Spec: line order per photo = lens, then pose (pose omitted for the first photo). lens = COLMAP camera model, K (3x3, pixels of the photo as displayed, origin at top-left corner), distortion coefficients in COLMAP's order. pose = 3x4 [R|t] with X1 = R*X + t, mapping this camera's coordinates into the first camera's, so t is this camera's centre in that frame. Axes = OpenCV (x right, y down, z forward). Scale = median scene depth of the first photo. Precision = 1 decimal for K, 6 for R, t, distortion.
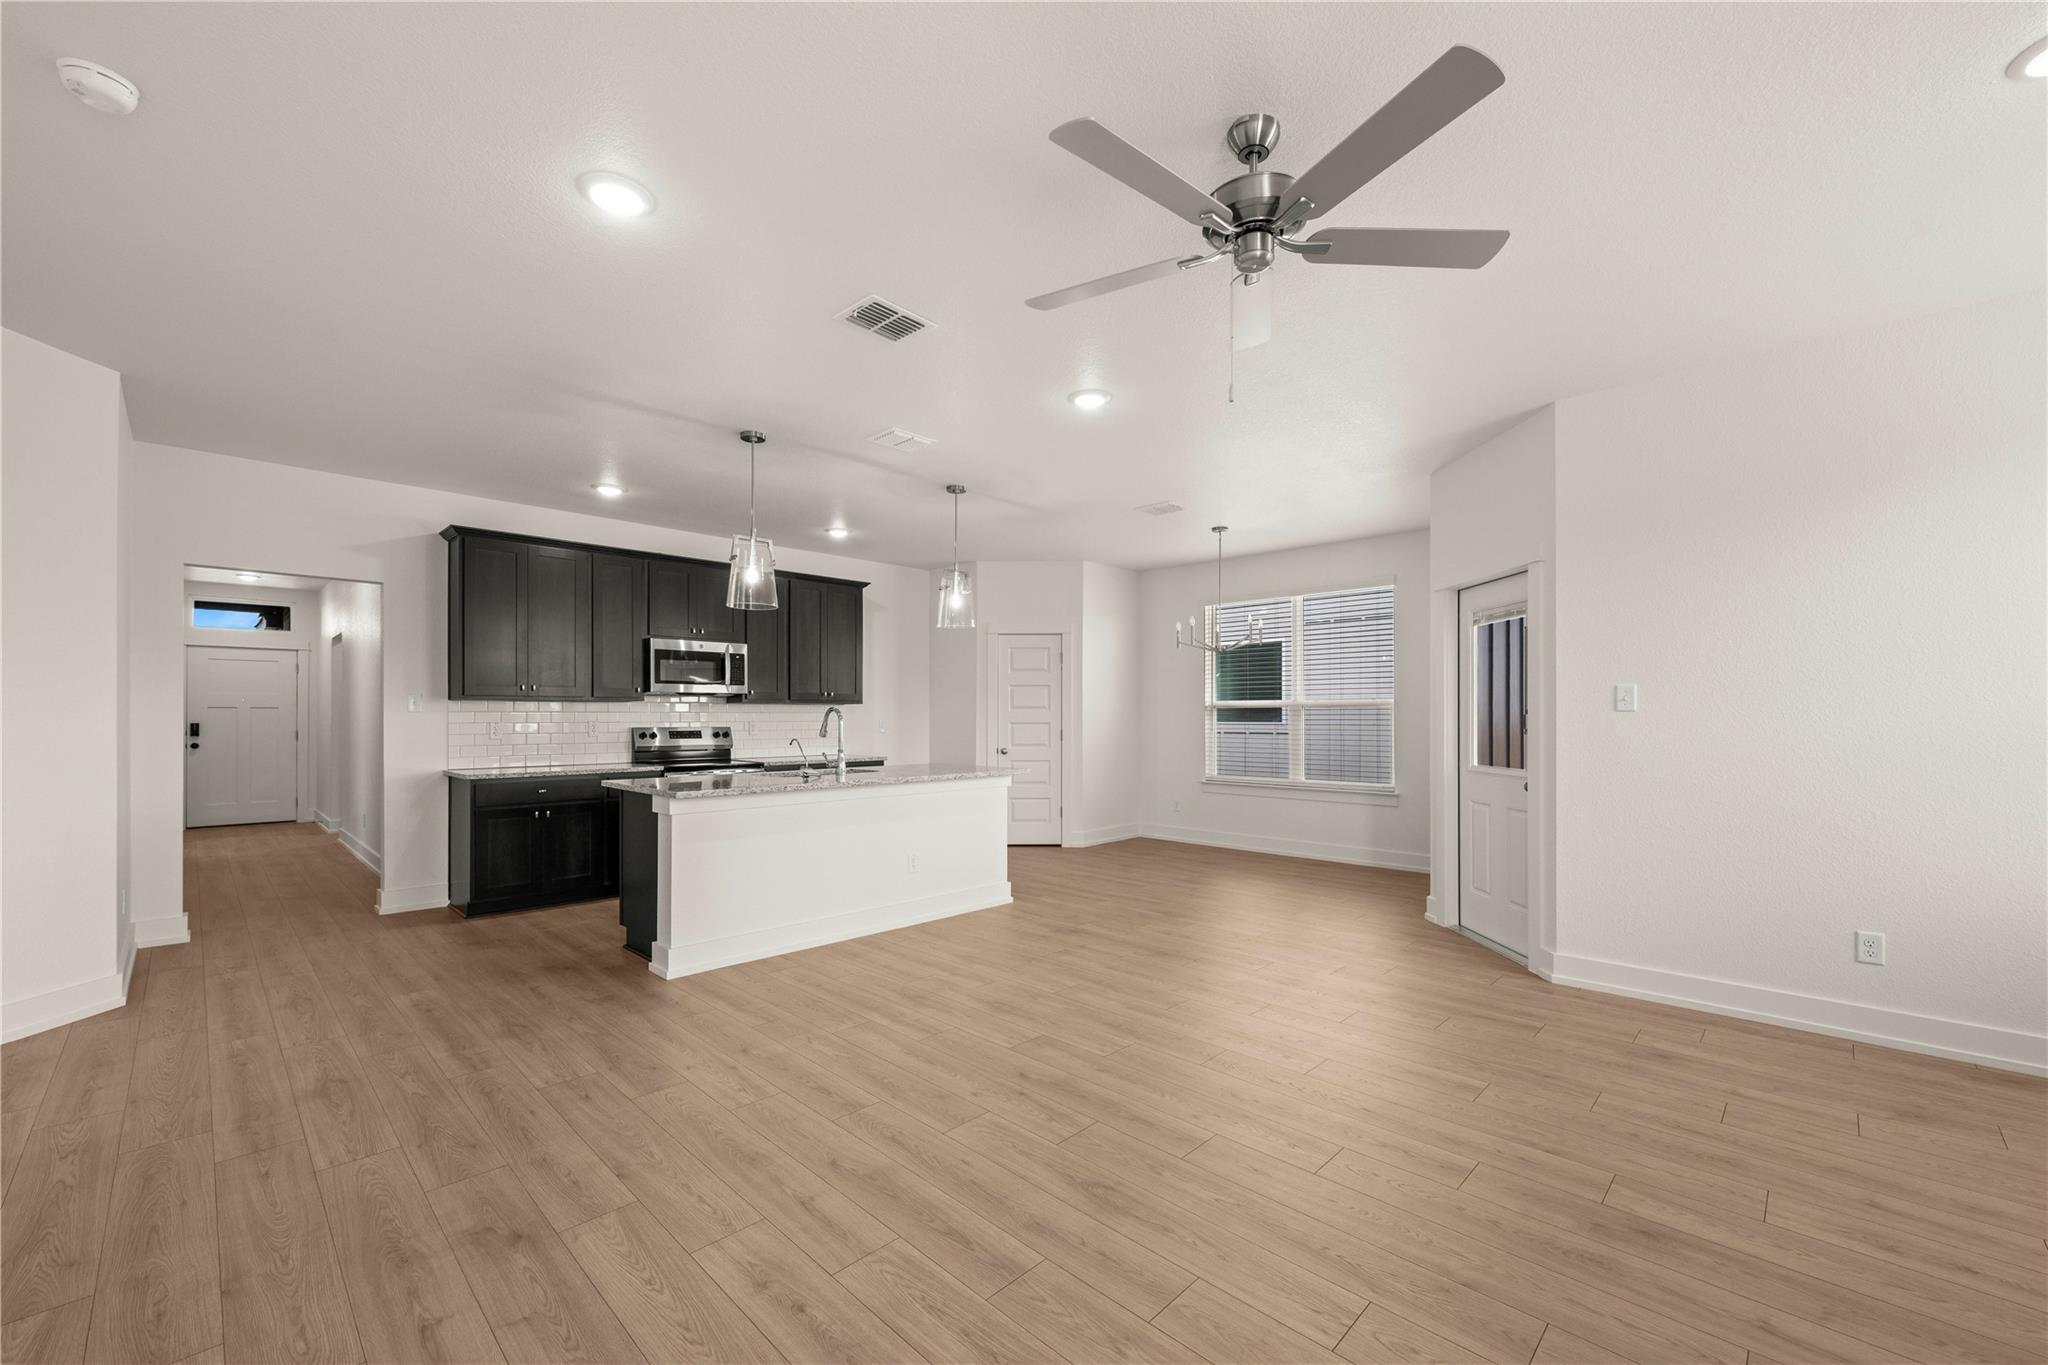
lens RADIAL K [[802.7, 0, 1021.1], [0, 802.7, 716.1], [0, 0, 1]] dist [0.000073, 0.000193]
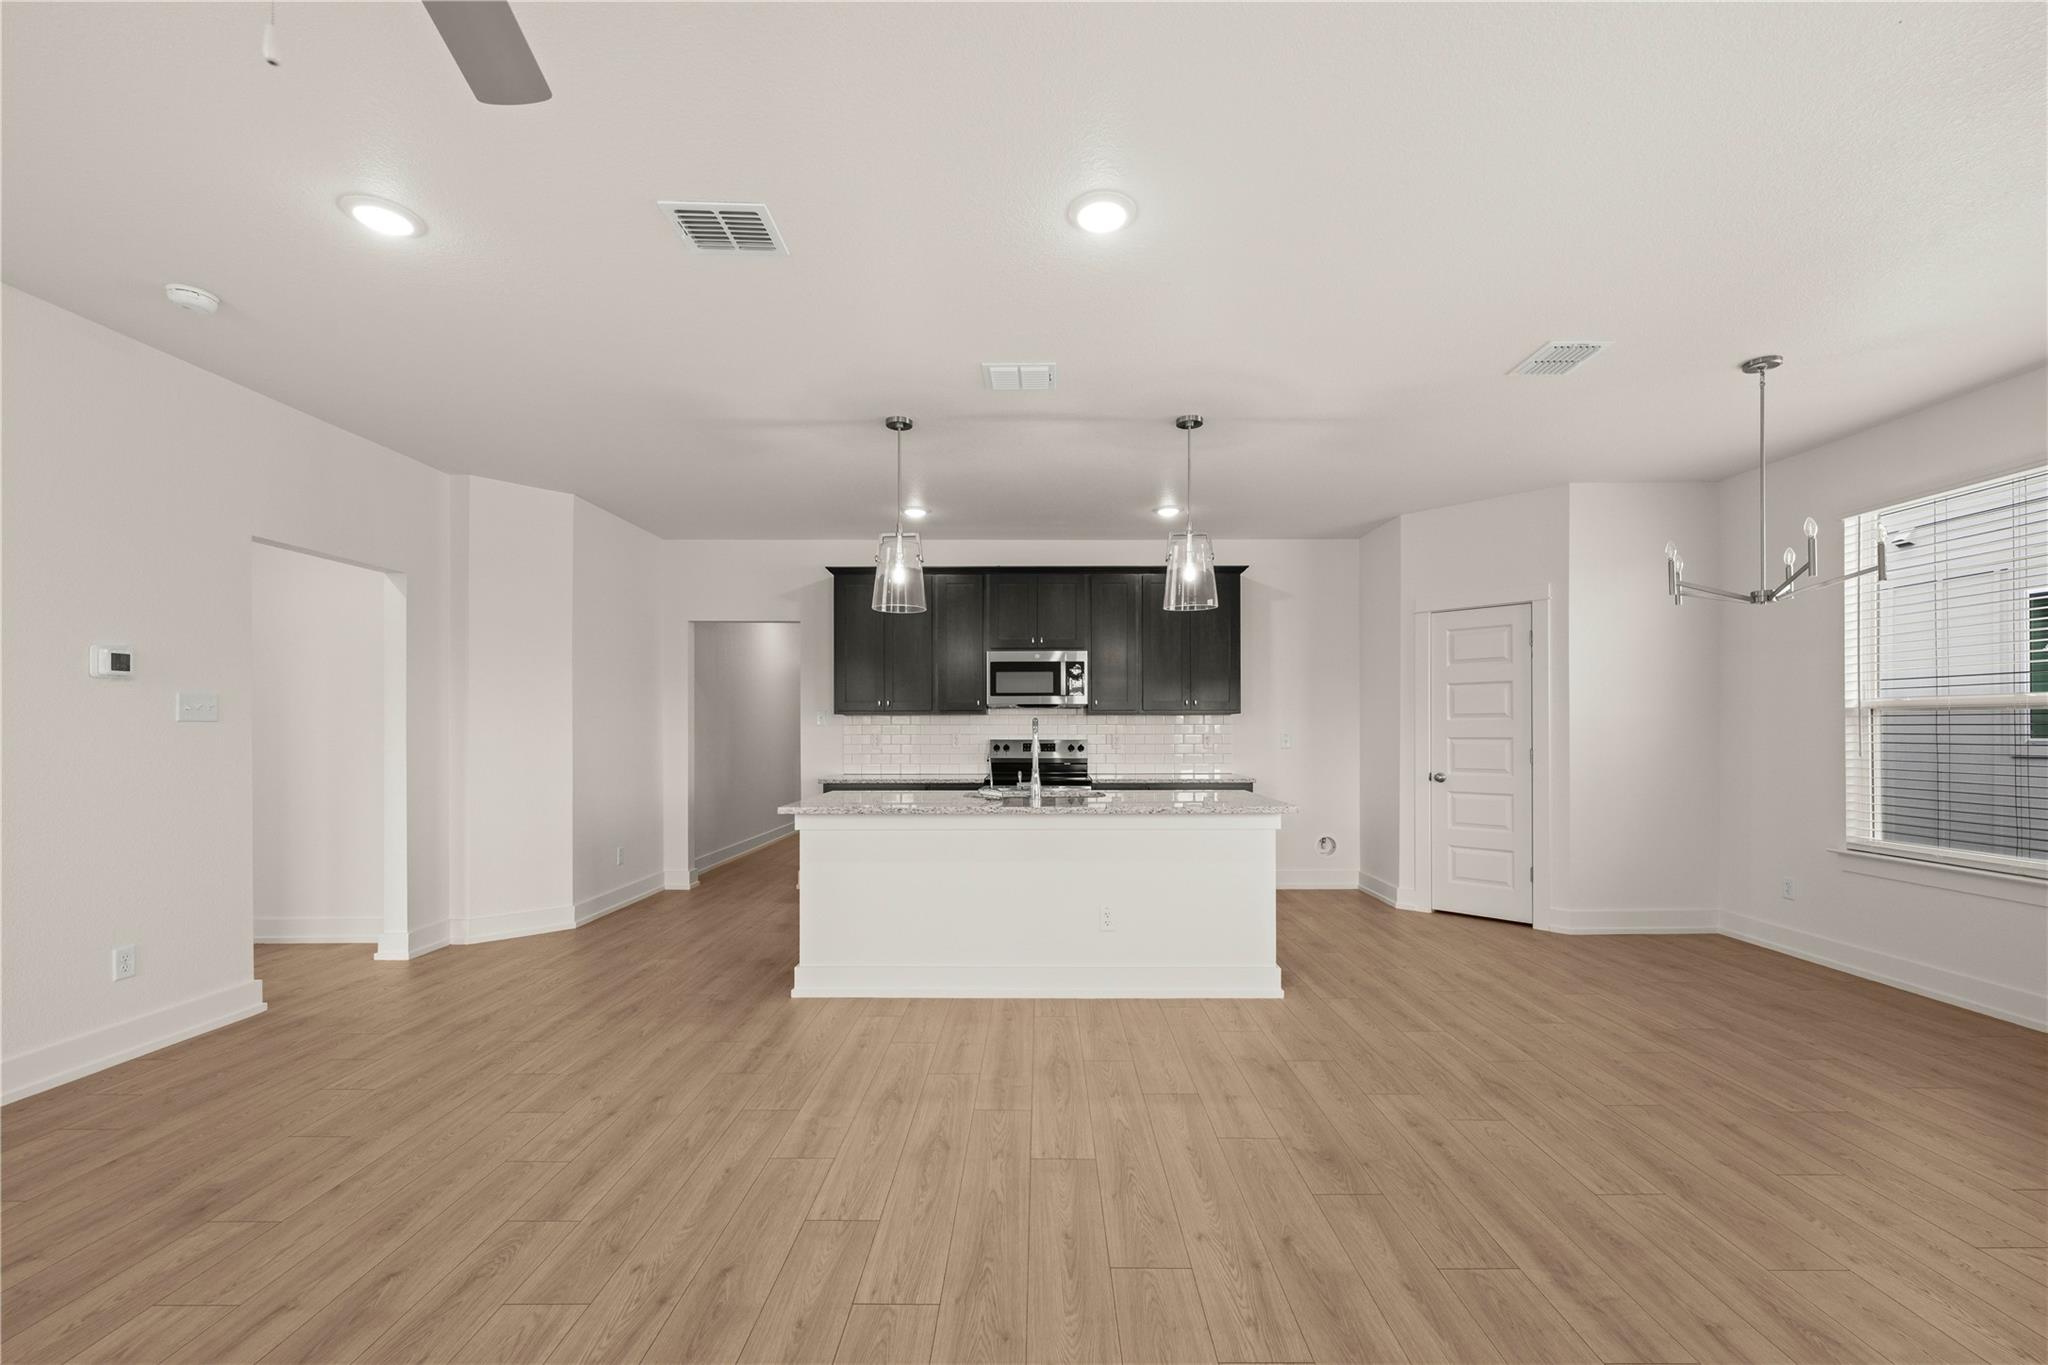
lens RADIAL K [[810.1, 0, 1054.7], [0, 810.1, 730.5], [0, 0, 1]] dist [-0.000185, -0.000106]
pose [[0.707345, 0.001128, -0.706868, 0.372571], [0.002673, 0.999987, 0.004271, -0.002413], [0.706864, -0.004910, 0.707333, 0.398974]]
